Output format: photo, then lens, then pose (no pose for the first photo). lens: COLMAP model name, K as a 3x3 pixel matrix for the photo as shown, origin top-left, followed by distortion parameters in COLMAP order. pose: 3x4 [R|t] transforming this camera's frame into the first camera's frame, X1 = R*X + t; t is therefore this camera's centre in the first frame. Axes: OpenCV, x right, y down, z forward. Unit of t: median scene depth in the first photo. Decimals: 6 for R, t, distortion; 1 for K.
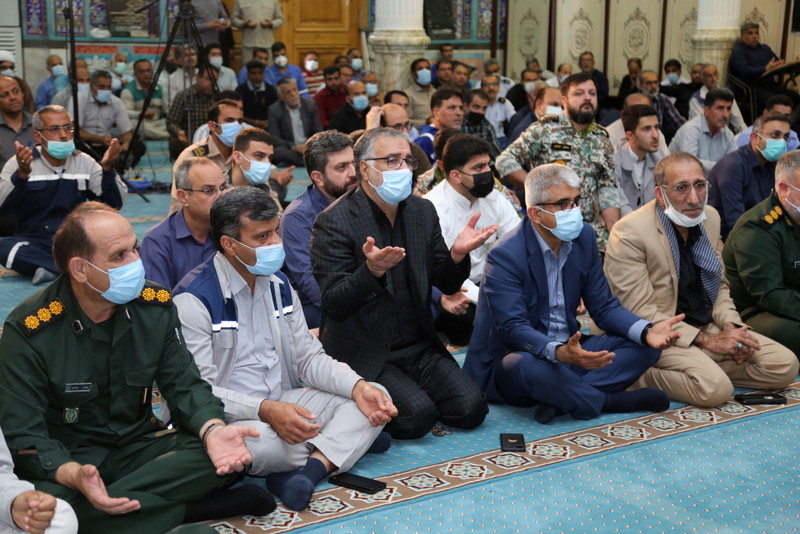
lens RADIAL K [[1385.8, 0, 400.0], [0, 1385.8, 267.0], [0, 0, 1]] dist [0.309682, -0.021560]
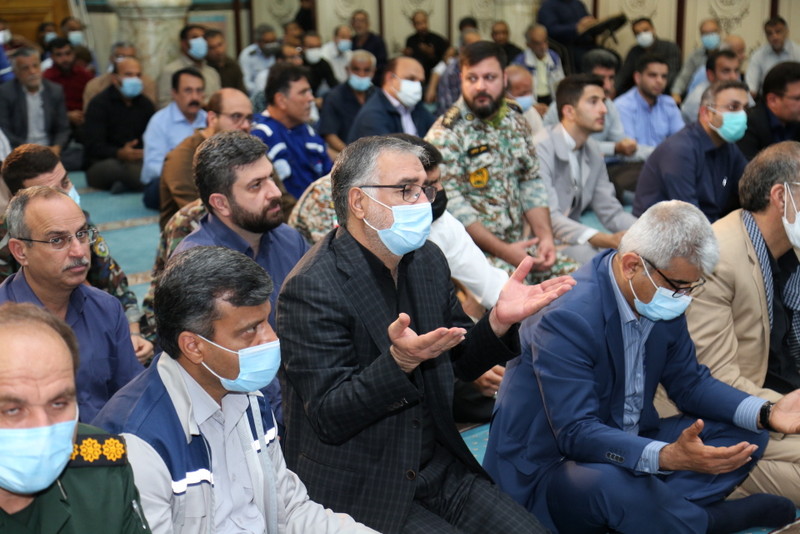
lens RADIAL K [[1676.4, 0, 399.7], [0, 1676.4, 307.3], [0, 0, 1]] dist [0.443137, 0.139697]
pose [[0.987308, -0.067202, 0.143901, -0.121839], [0.064524, 0.997646, 0.023203, -0.039317], [-0.145121, -0.013624, 0.989320, 0.222511]]
